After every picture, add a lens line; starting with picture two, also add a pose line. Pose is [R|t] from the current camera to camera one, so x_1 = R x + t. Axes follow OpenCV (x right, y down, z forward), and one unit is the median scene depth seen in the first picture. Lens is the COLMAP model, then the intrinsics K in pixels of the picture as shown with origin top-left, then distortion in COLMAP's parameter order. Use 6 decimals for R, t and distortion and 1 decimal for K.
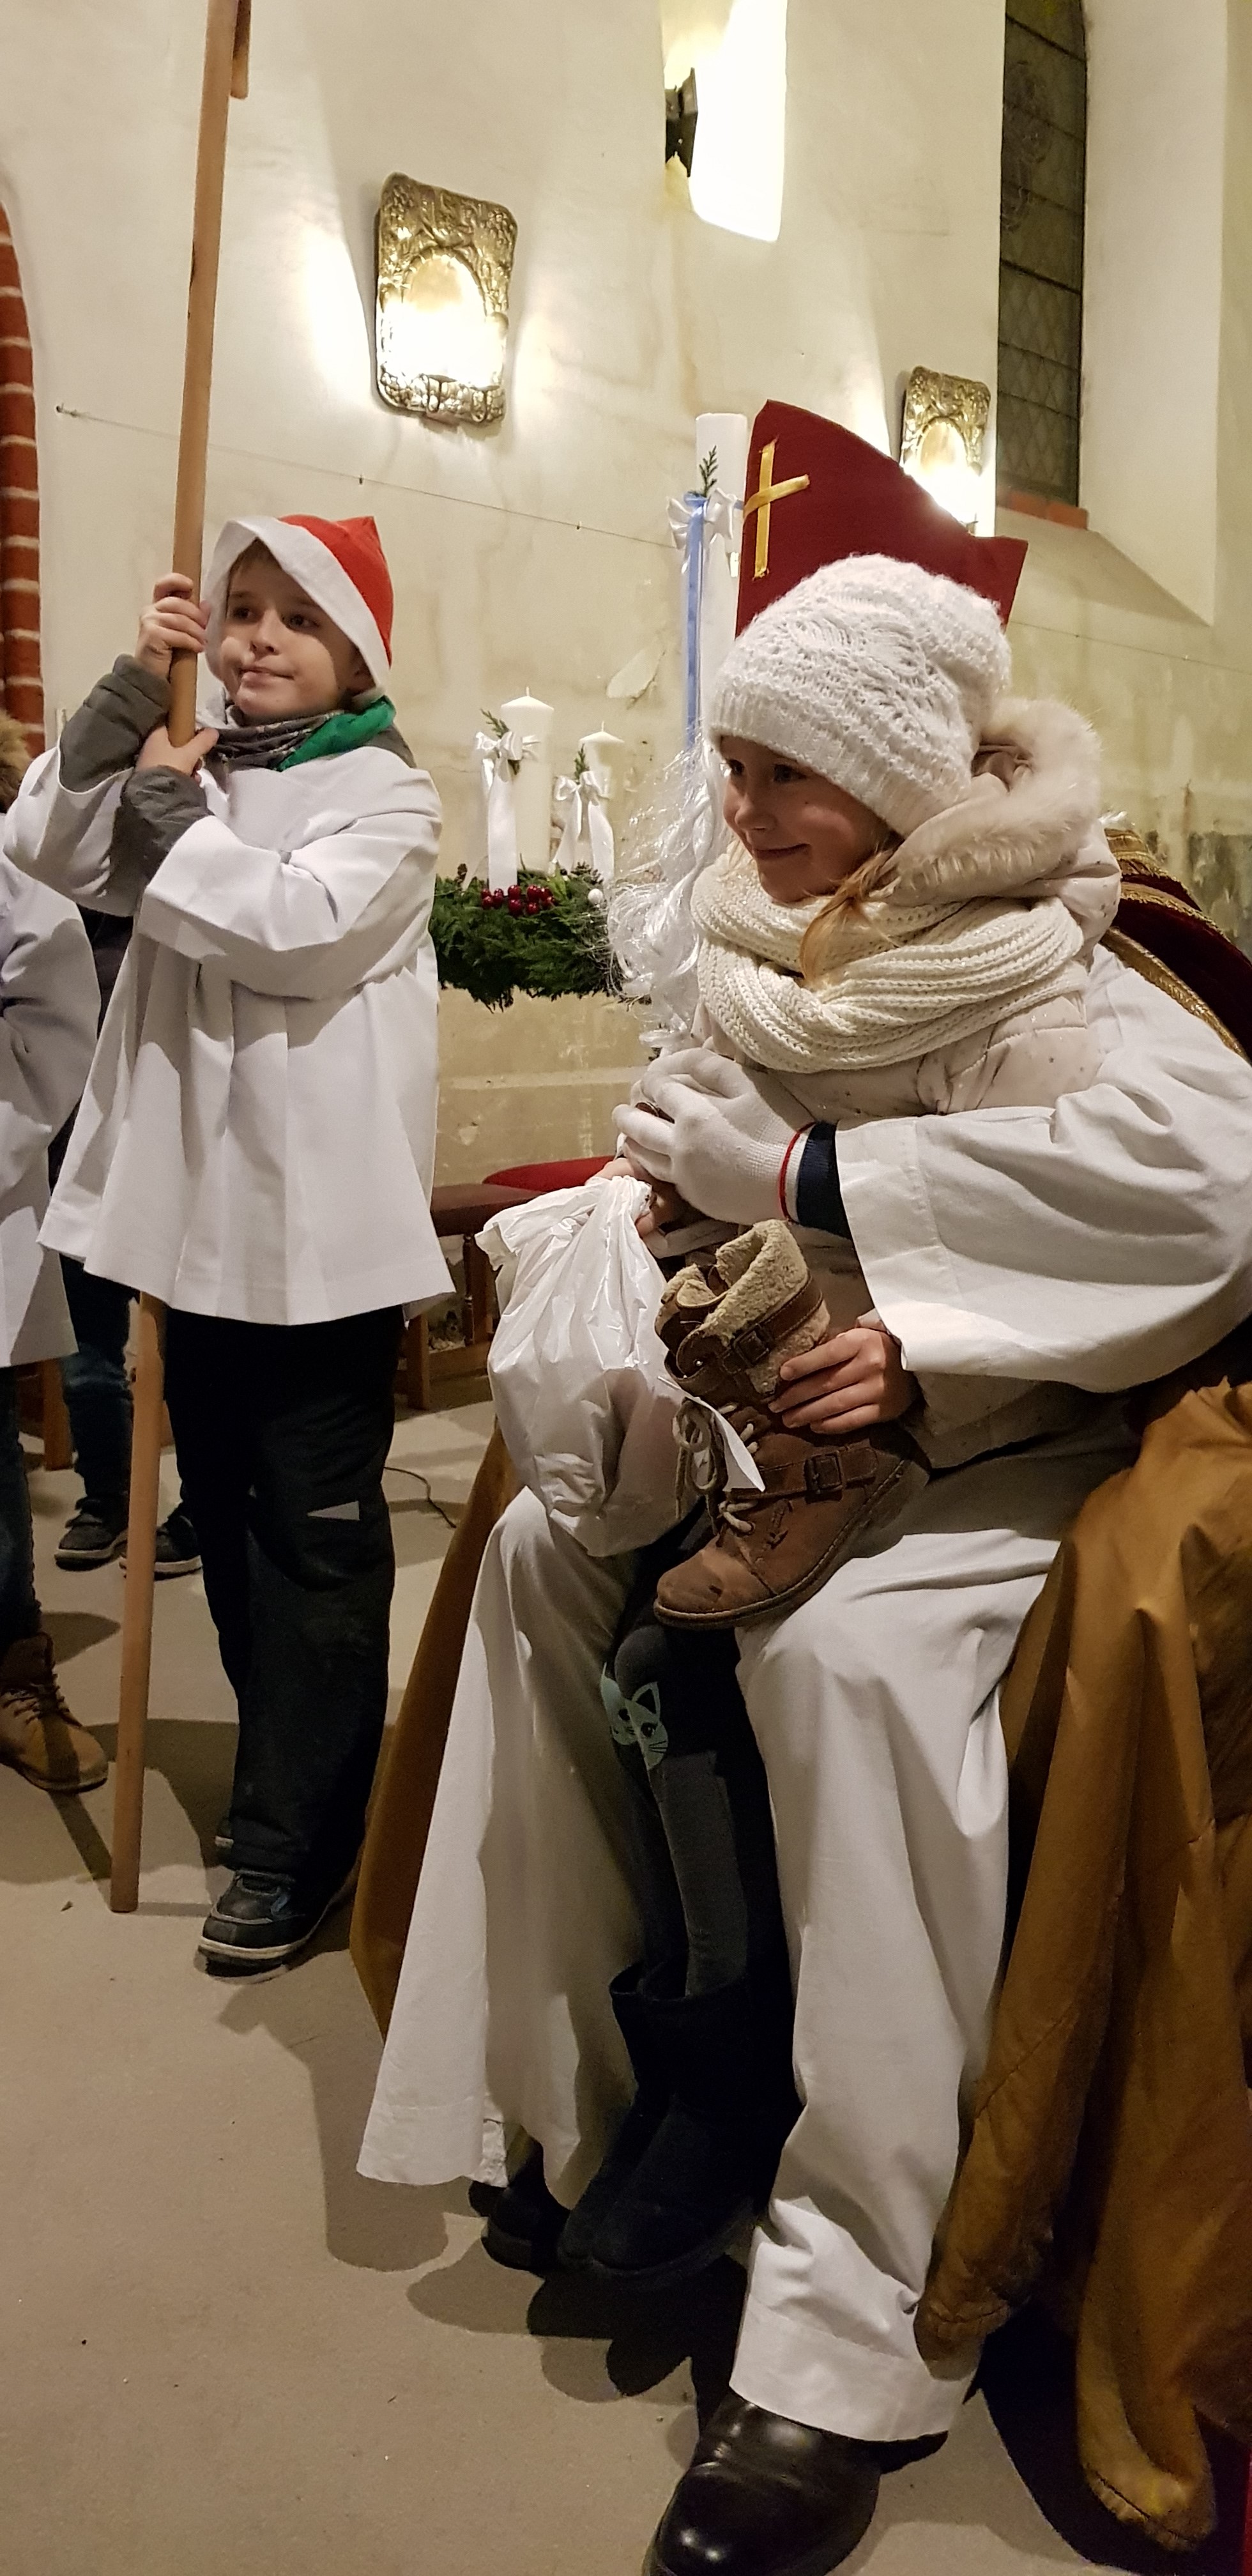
lens RADIAL K [[2037.8, 0, 670.4], [0, 2037.8, 1215.6], [0, 0, 1]] dist [0.000999, -0.010111]
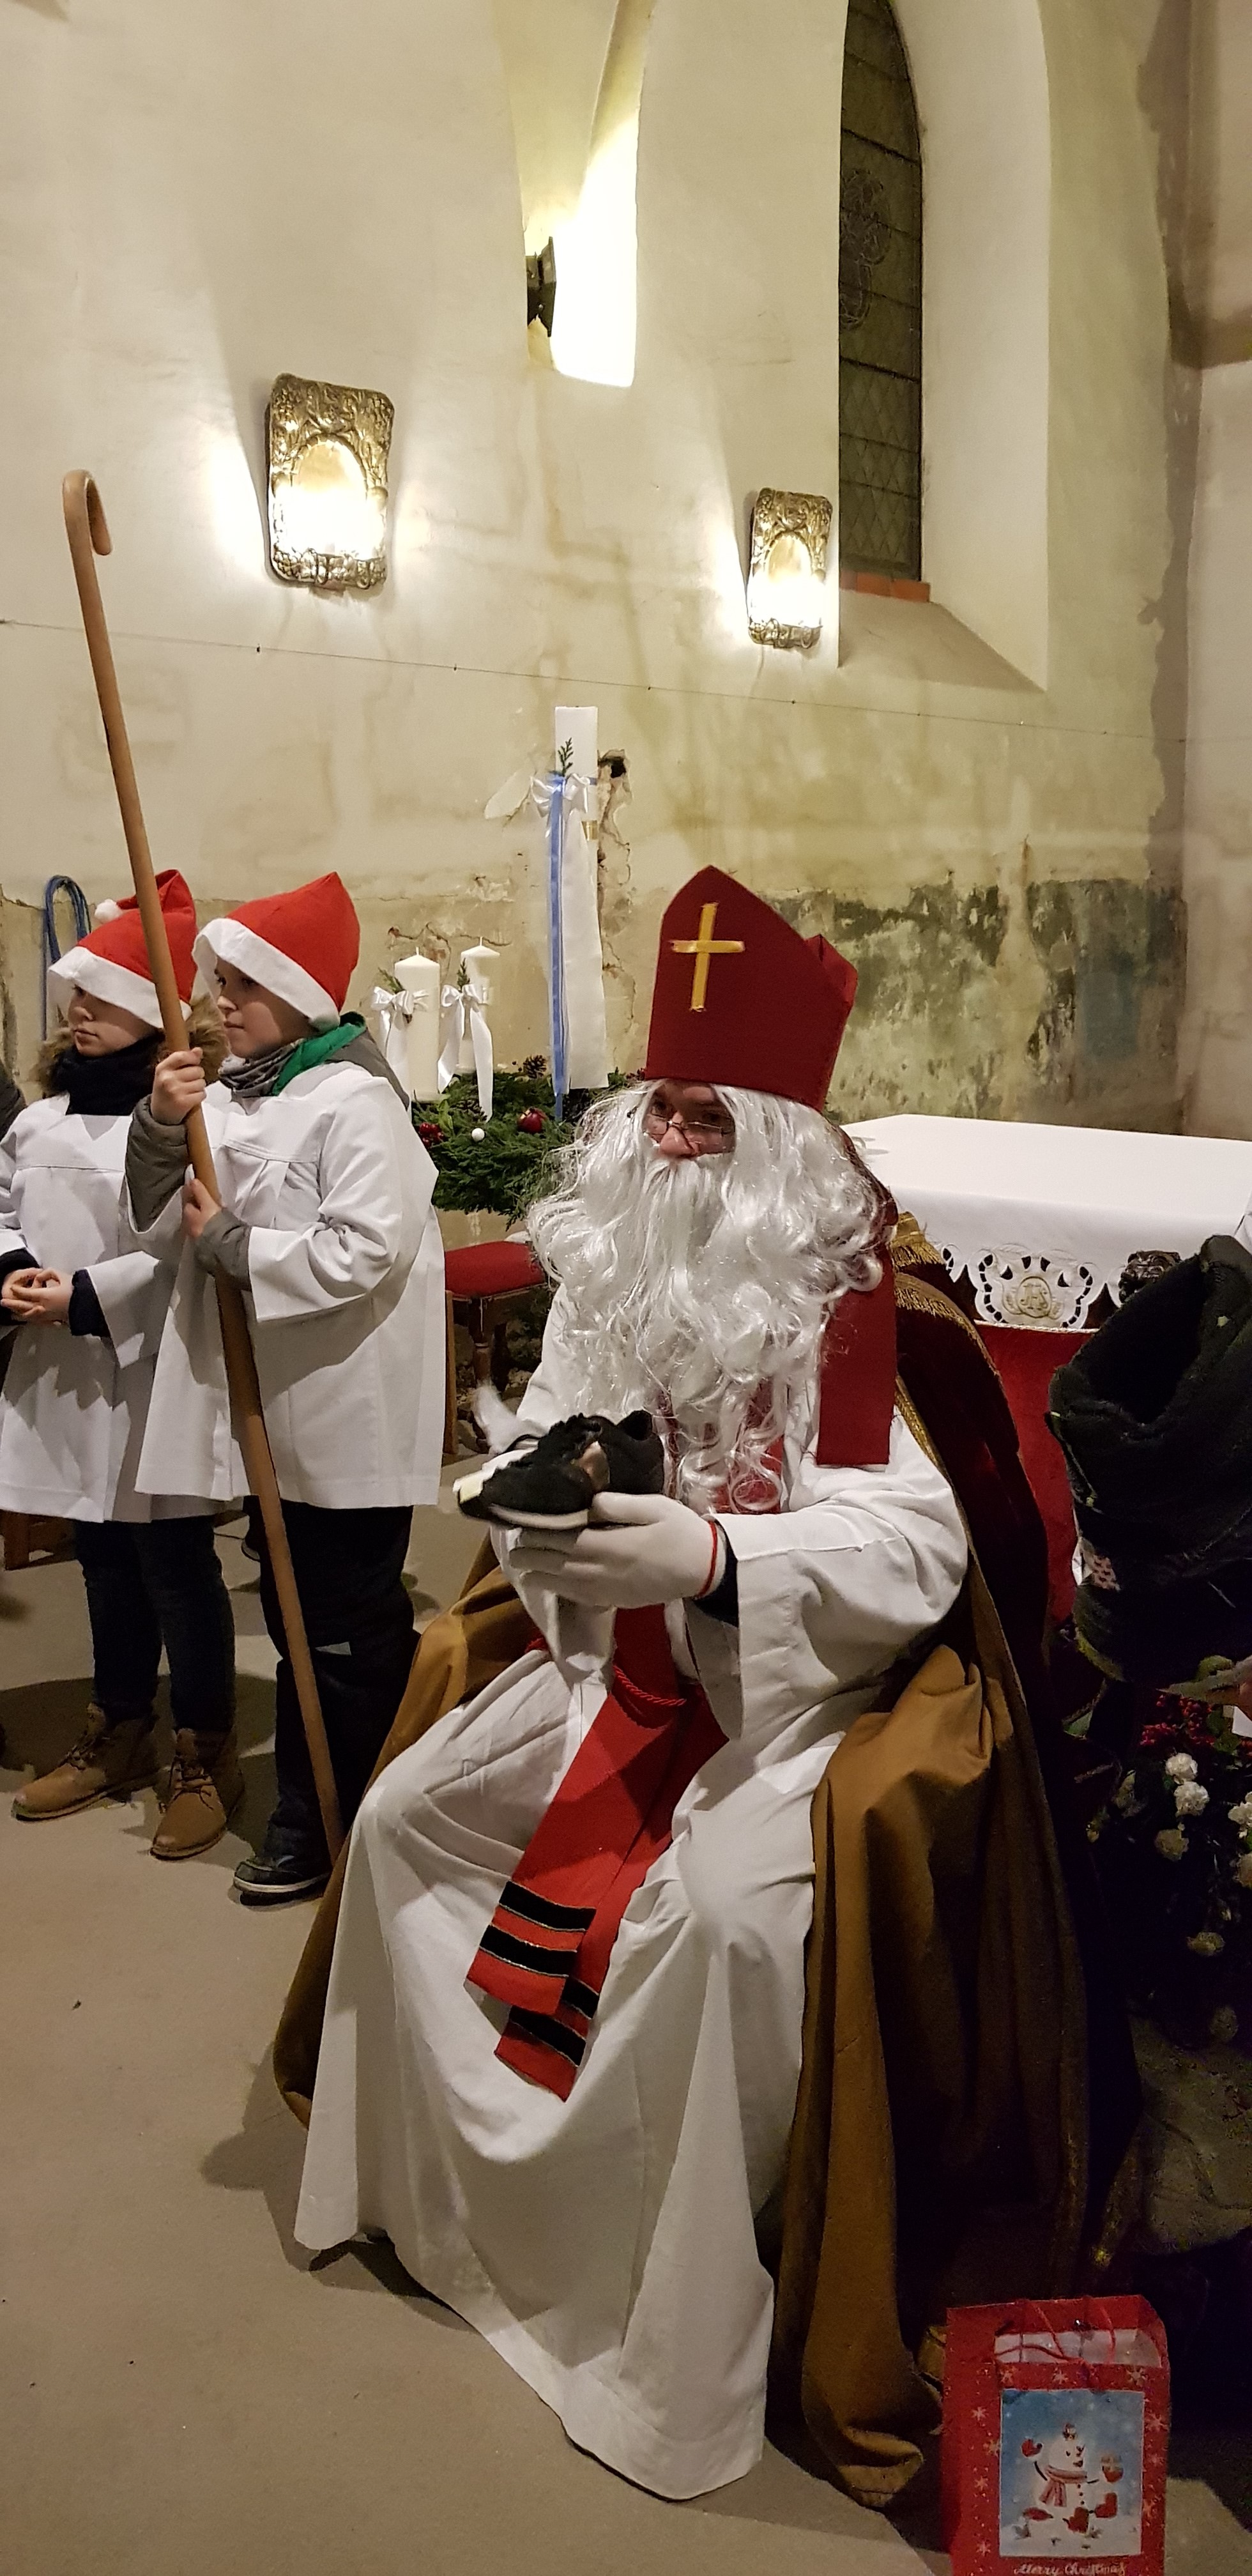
lens RADIAL K [[1988.2, 0, 617.0], [0, 1988.2, 1228.1], [0, 0, 1]] dist [0.001257, -0.019629]
pose [[0.999363, -0.020406, 0.029283, 0.004759], [0.019706, 0.999518, 0.023996, -0.061342], [-0.029759, -0.023403, 0.999283, -0.085928]]
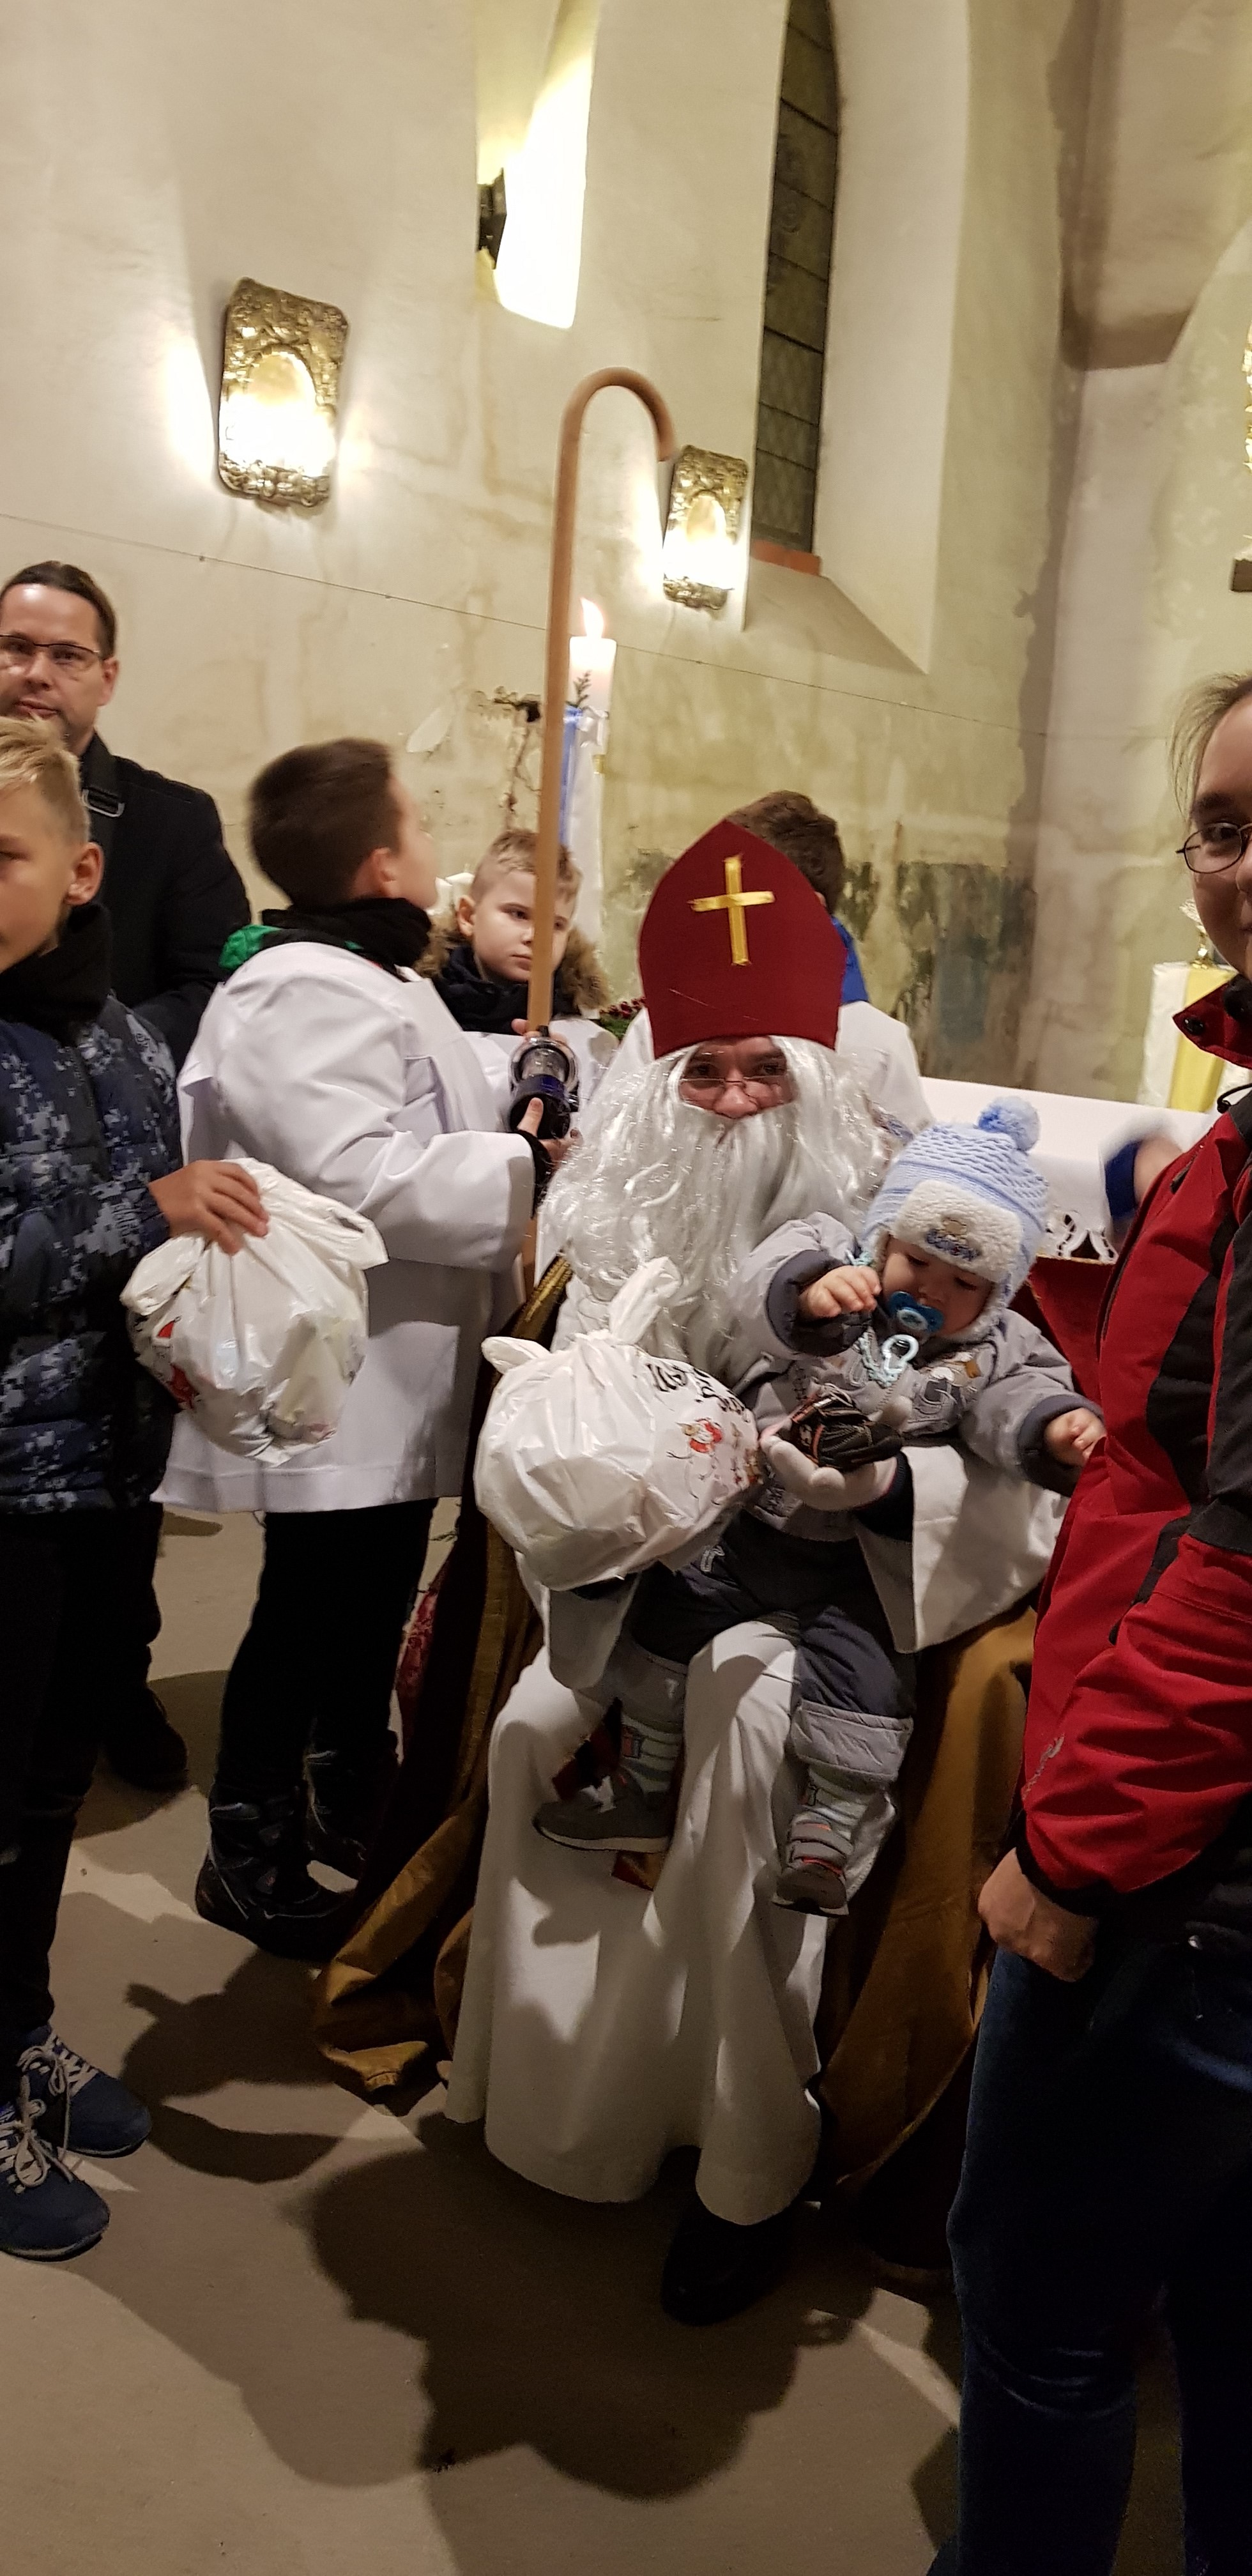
lens RADIAL K [[1979.5, 0, 636.9], [0, 1979.5, 1267.3], [0, 0, 1]] dist [-0.001091, -0.015636]
pose [[0.989390, 0.029825, 0.142190, -0.054911], [-0.038801, 0.997397, 0.060782, -0.050117], [-0.140007, -0.065654, 0.987971, -0.094842]]
